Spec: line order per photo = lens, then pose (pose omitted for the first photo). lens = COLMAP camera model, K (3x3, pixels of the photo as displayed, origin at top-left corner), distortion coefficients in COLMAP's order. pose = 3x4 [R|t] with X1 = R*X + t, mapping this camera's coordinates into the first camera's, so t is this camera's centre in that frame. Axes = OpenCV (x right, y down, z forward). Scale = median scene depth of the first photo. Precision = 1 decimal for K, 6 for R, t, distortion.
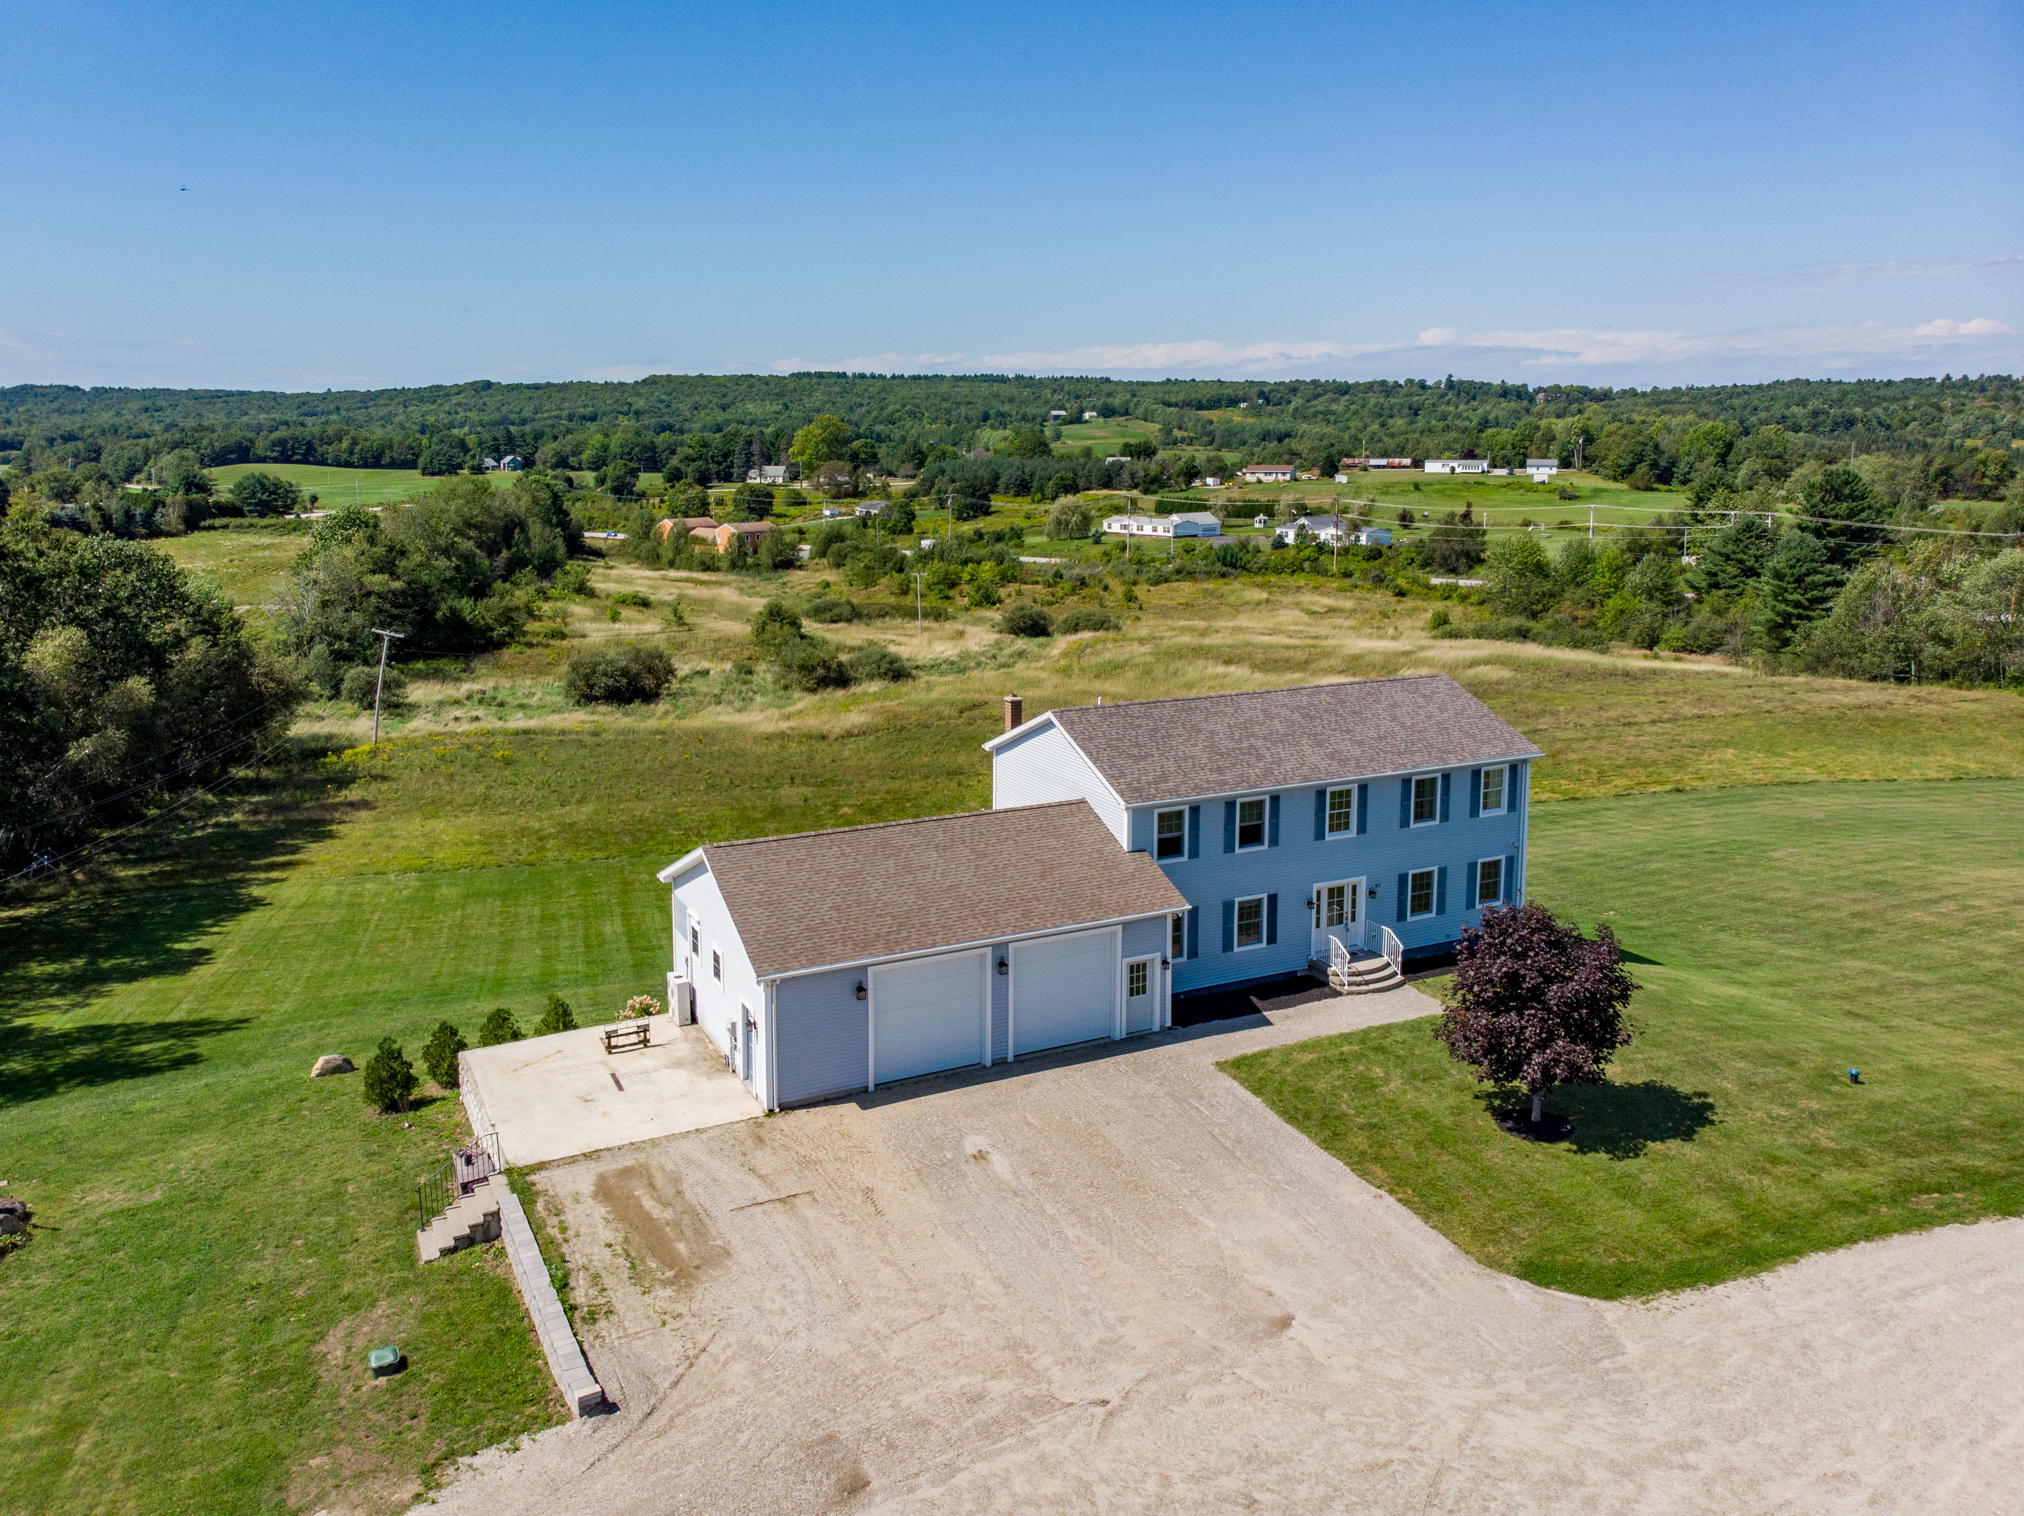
lens RADIAL K [[1452.9, 0, 1012.0], [0, 1452.9, 758.0], [0, 0, 1]] dist [0.025719, -0.060214]
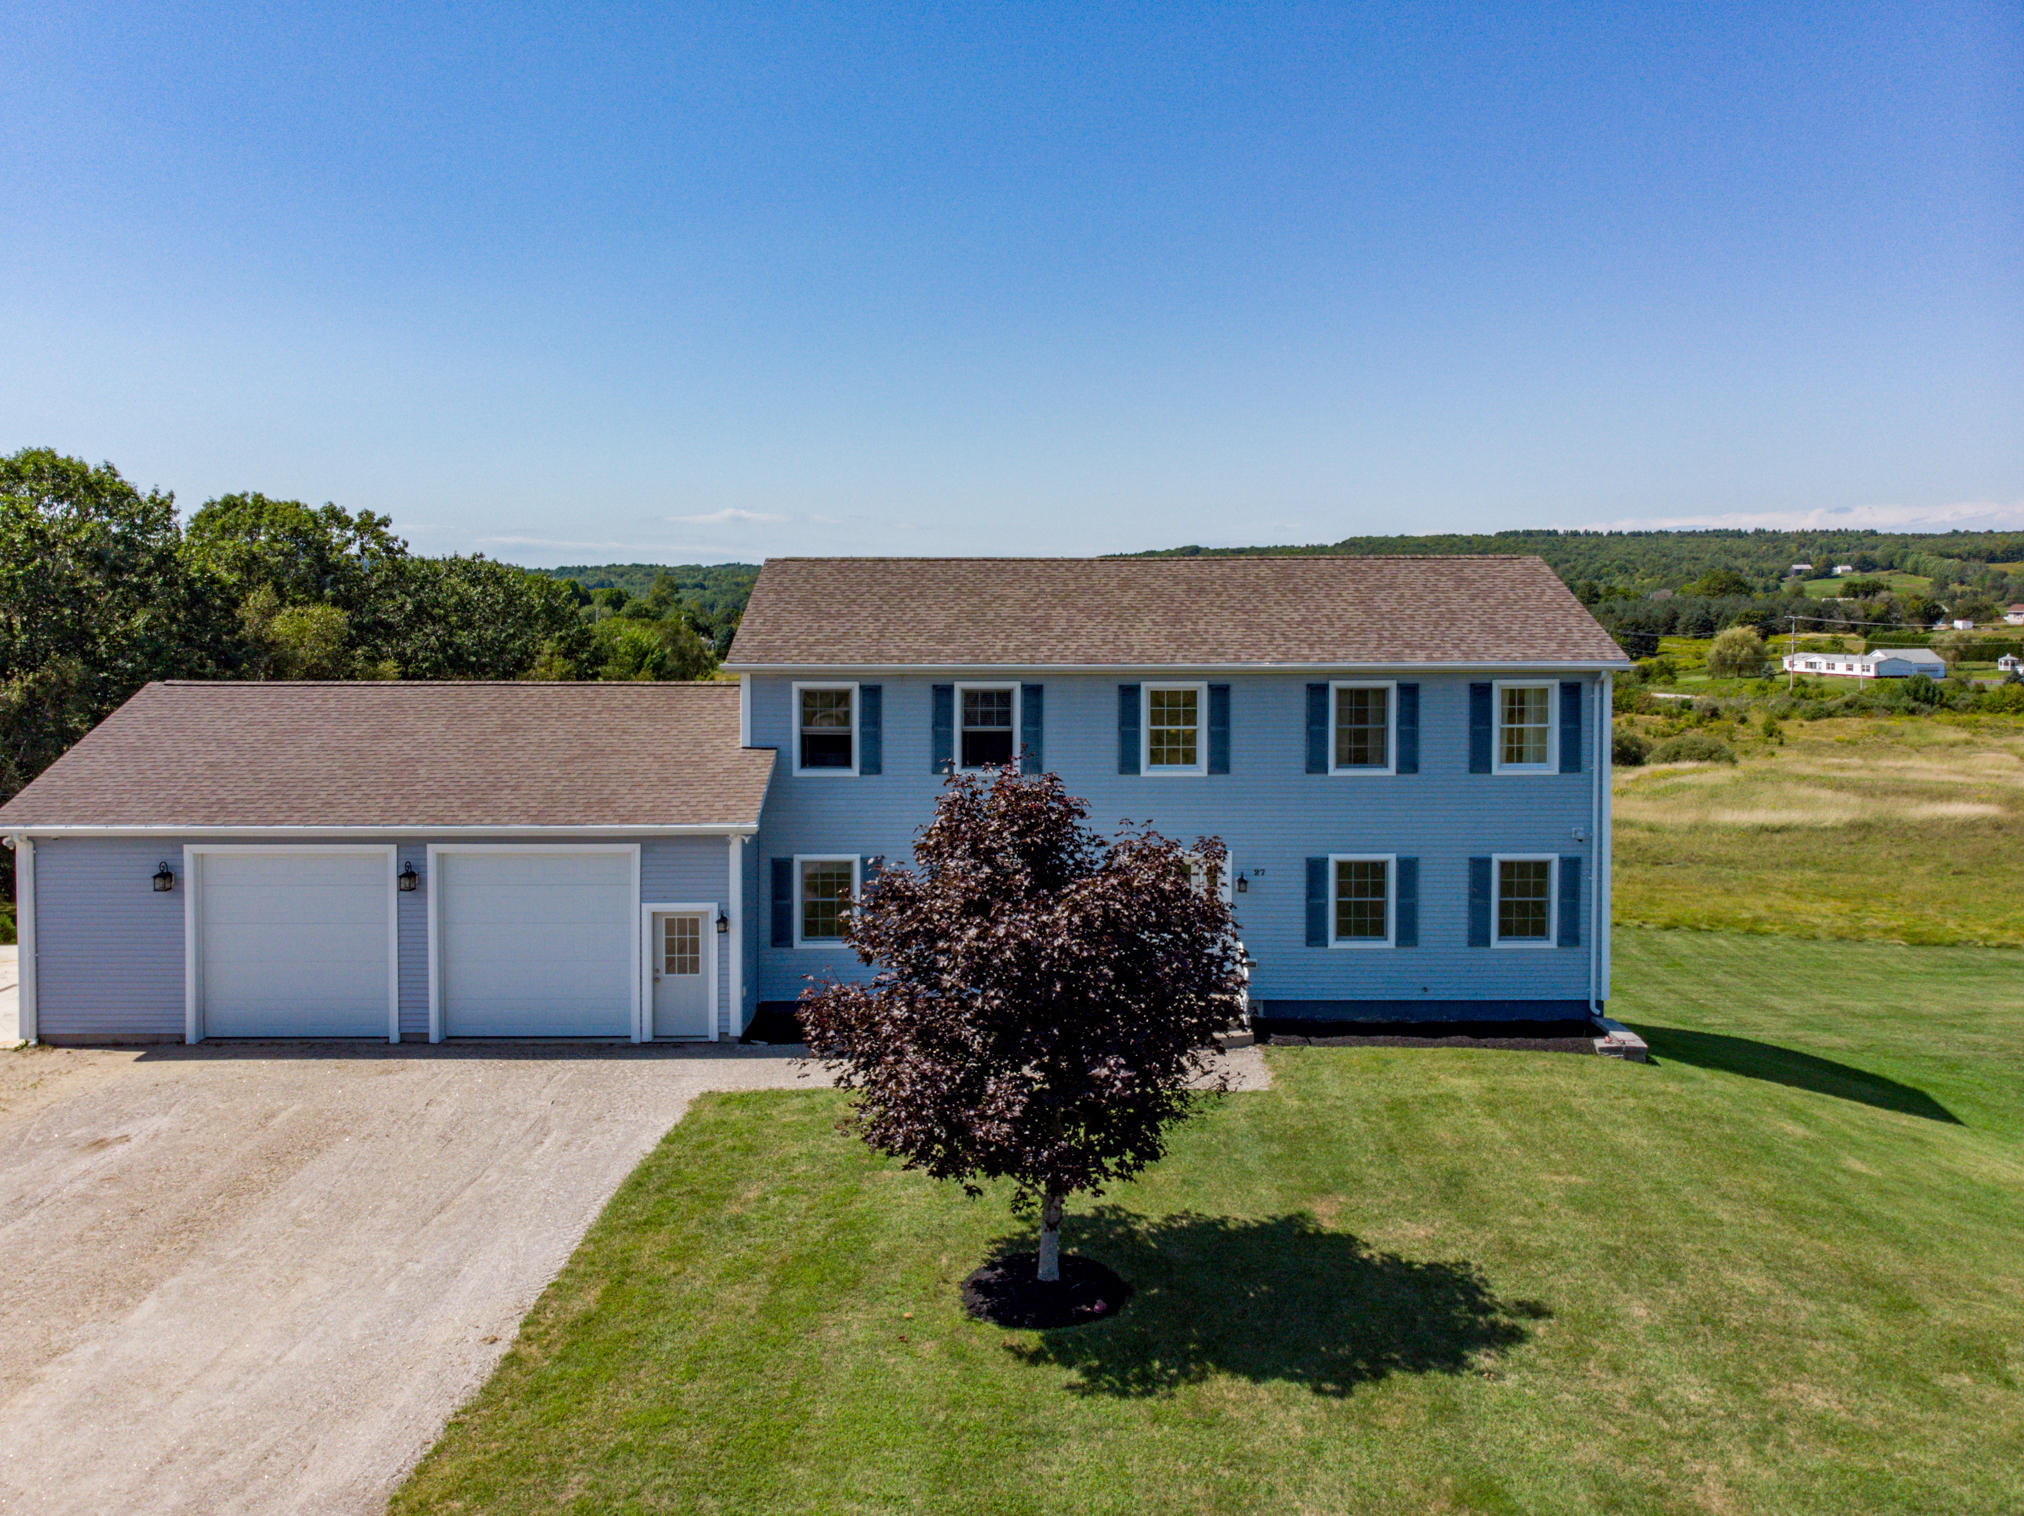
lens RADIAL K [[1495.0, 0, 1009.6], [0, 1495.0, 710.7], [0, 0, 1]] dist [0.001832, 0.005566]
pose [[0.901319, 0.033848, -0.431832, 0.411541], [-0.091997, 0.989156, -0.114482, 0.100768], [0.423274, 0.142912, 0.894659, 0.432304]]
